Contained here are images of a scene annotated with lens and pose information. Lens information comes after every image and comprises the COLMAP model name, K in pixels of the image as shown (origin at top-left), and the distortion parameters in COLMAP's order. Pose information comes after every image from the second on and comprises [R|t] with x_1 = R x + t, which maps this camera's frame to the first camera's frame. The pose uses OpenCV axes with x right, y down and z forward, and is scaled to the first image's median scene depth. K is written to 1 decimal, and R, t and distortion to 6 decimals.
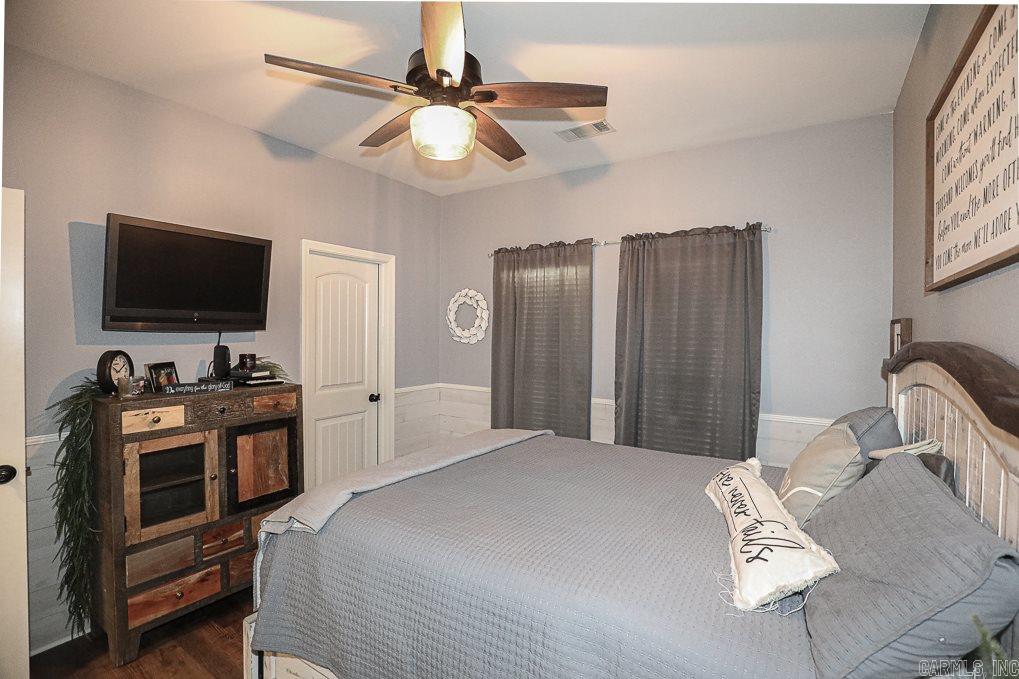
lens RADIAL K [[467.2, 0, 515.6], [0, 467.2, 341.8], [0, 0, 1]] dist [-0.037576, 0.009307]
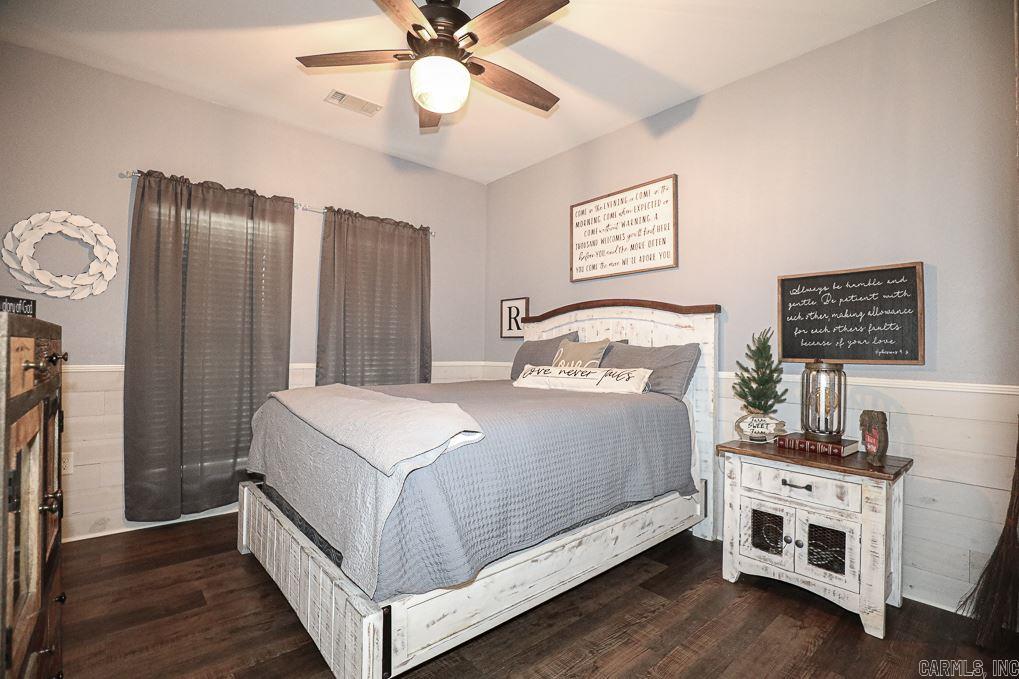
lens RADIAL K [[467.2, 0, 515.6], [0, 467.2, 341.8], [0, 0, 1]] dist [-0.037576, 0.009307]
pose [[0.267153, 0.004434, 0.963644, -0.610461], [0.013001, 0.999882, -0.008205, 0.086389], [-0.963566, 0.014721, 0.267064, 0.284768]]
